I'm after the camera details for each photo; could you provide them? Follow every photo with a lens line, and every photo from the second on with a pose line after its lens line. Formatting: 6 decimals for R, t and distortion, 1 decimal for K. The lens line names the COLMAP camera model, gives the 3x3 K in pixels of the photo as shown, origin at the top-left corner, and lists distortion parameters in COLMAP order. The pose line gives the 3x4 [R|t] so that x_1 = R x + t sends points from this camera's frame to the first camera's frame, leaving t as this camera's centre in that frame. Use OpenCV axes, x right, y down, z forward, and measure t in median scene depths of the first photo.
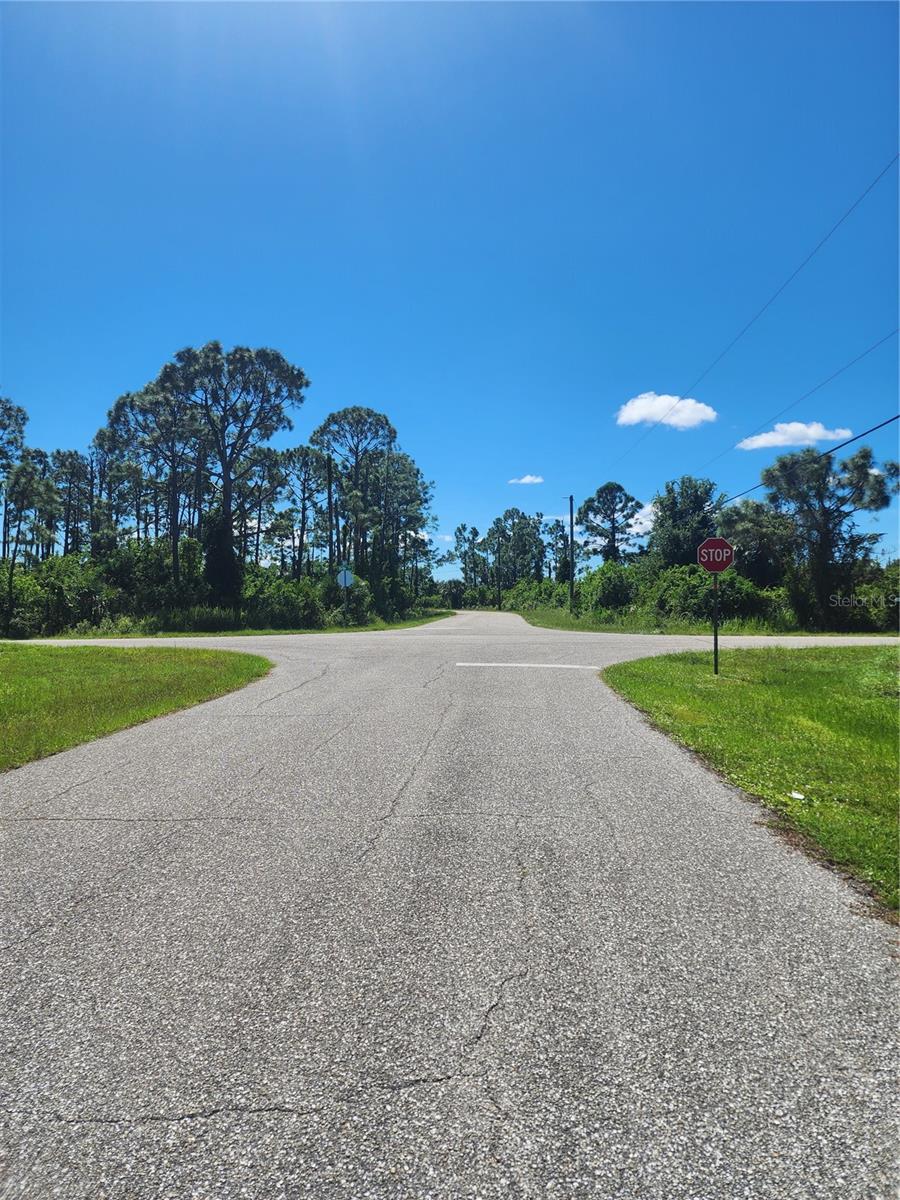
lens RADIAL K [[801.0, 0, 449.6], [0, 801.0, 602.0], [0, 0, 1]] dist [0.071175, -0.005647]
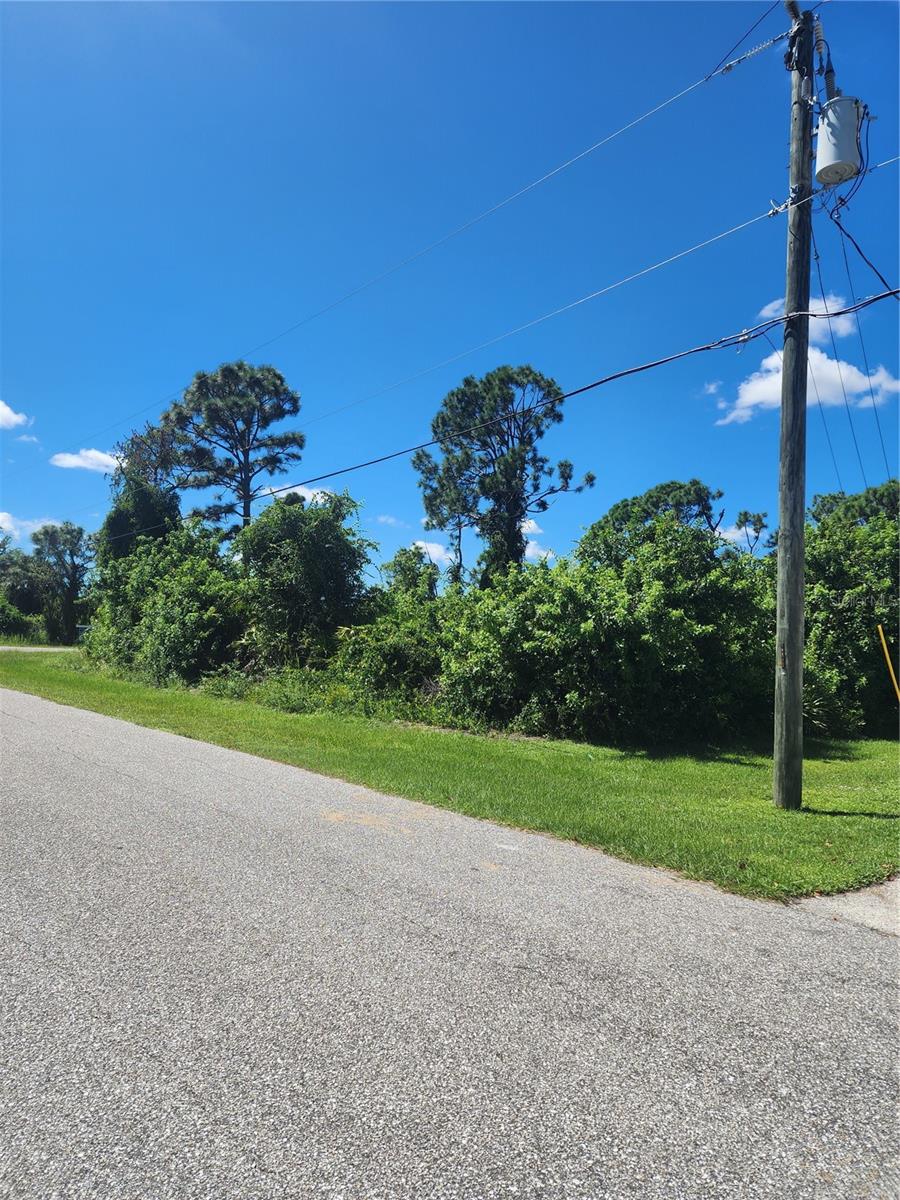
lens RADIAL K [[801.0, 0, 443.4], [0, 801.0, 599.7], [0, 0, 1]] dist [0.071175, -0.005647]
pose [[0.693094, 0.073204, 0.717121, -0.130556], [-0.054288, 0.997306, -0.049336, -0.012643], [-0.718800, -0.004737, 0.695200, -0.512857]]
